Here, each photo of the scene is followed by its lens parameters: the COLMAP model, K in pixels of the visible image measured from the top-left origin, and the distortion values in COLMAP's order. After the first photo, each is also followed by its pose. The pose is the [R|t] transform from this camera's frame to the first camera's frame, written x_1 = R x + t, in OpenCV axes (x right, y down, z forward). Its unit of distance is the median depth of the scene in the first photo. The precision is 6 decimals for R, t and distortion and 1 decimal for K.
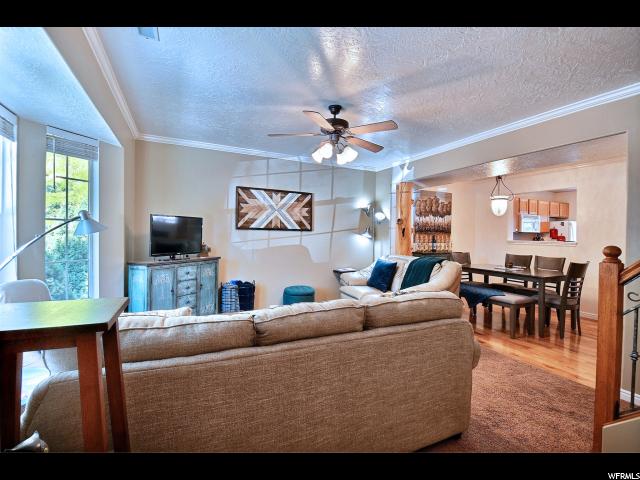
lens RADIAL K [[322.2, 0, 341.8], [0, 322.2, 240.3], [0, 0, 1]] dist [-0.002628, -0.000608]
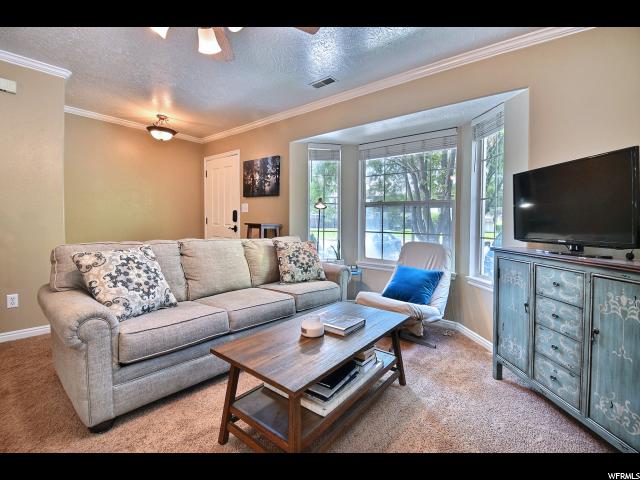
lens RADIAL K [[291.9, 0, 318.5], [0, 291.9, 222.9], [0, 0, 1]] dist [0.000828, -0.000070]
pose [[-0.928242, -0.036223, -0.370209, -0.003205], [-0.043660, 0.998978, 0.011725, 0.017482], [0.369406, 0.027047, -0.928874, 0.940850]]
